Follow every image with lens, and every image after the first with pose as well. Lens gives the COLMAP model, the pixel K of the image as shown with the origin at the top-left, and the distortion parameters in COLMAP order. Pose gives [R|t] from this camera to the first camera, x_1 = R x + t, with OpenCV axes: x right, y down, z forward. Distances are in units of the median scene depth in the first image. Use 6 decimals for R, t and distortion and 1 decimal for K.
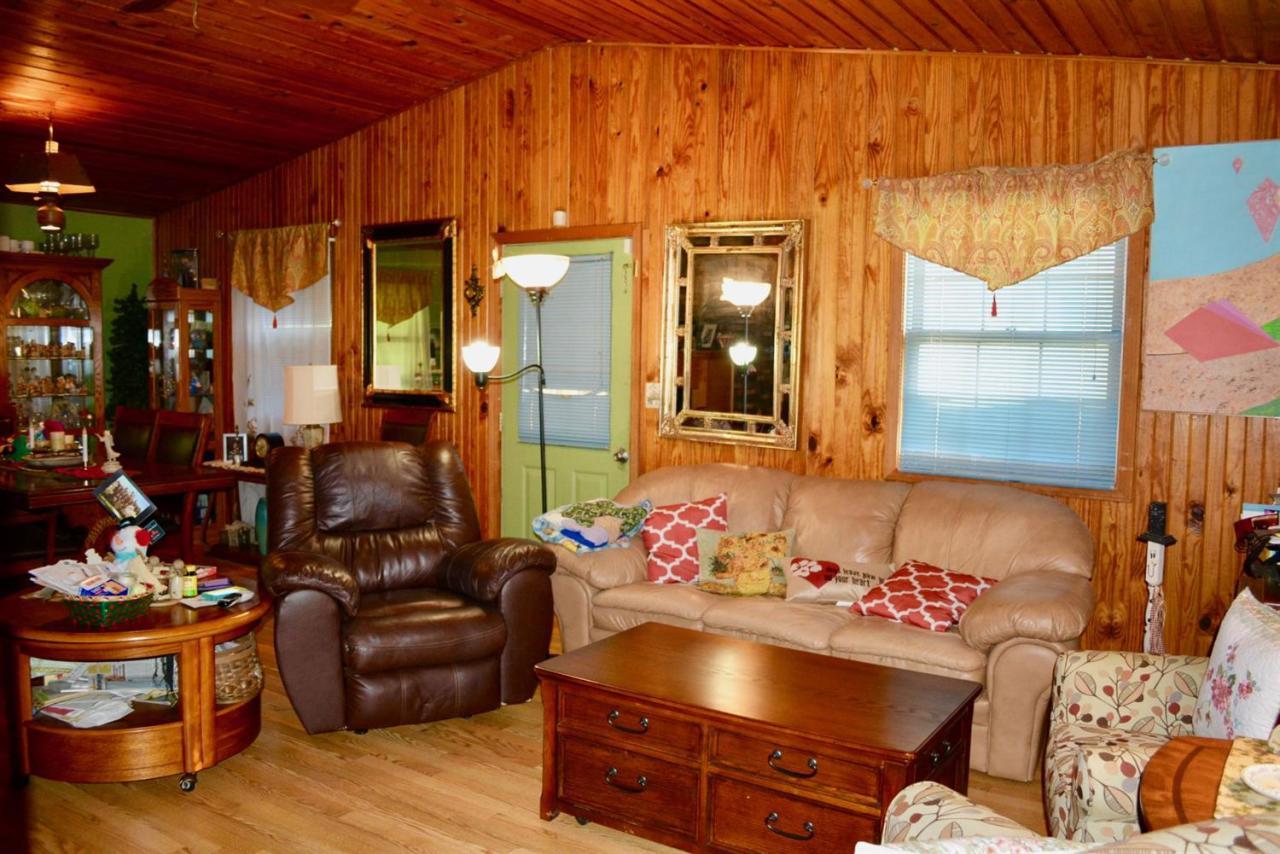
lens RADIAL K [[1055.4, 0, 636.2], [0, 1055.4, 429.4], [0, 0, 1]] dist [-0.082613, 0.008685]
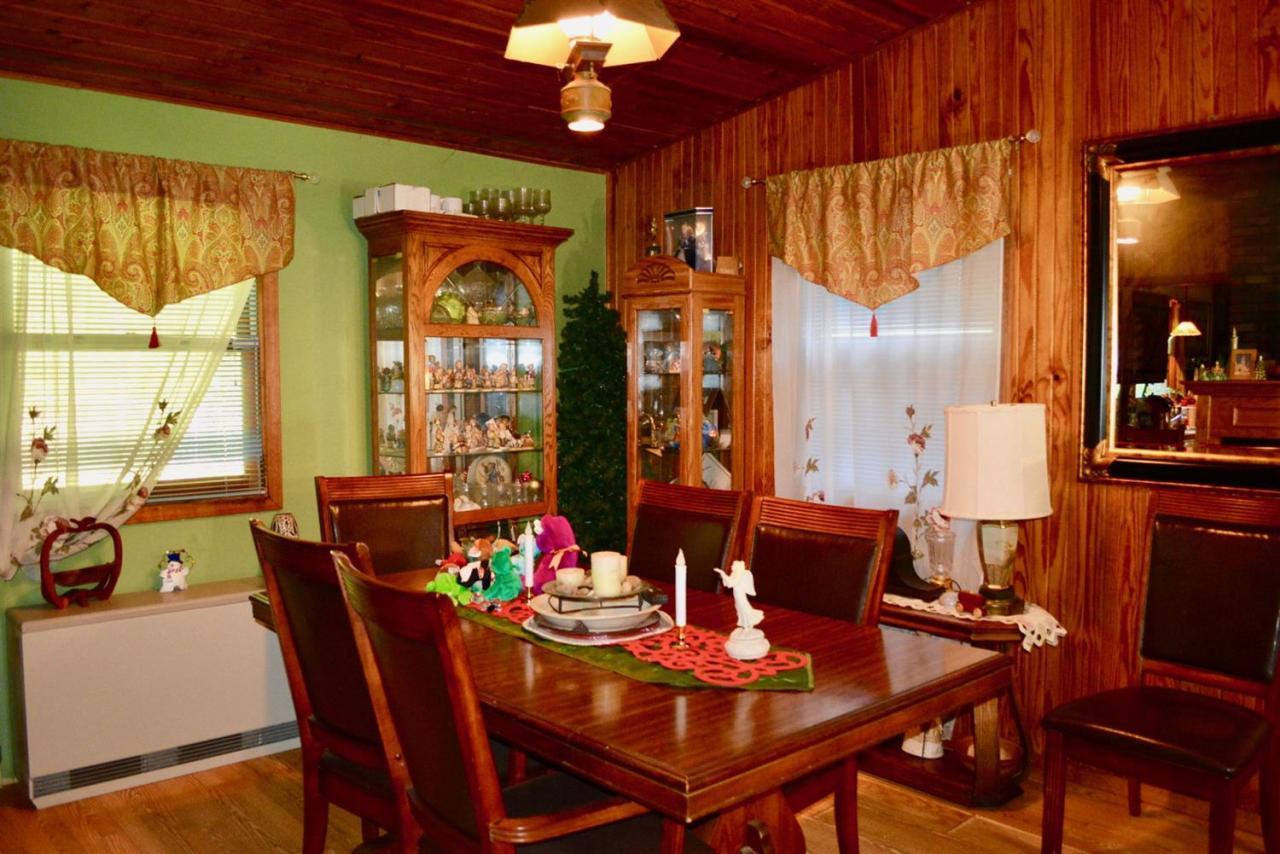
lens RADIAL K [[1055.4, 0, 642.2], [0, 1055.4, 424.5], [0, 0, 1]] dist [-0.082613, 0.008685]
pose [[0.975299, -0.001555, -0.220885, -0.341628], [-0.003751, 0.999714, -0.023602, -0.035137], [0.220859, 0.023848, 0.975014, 0.415517]]
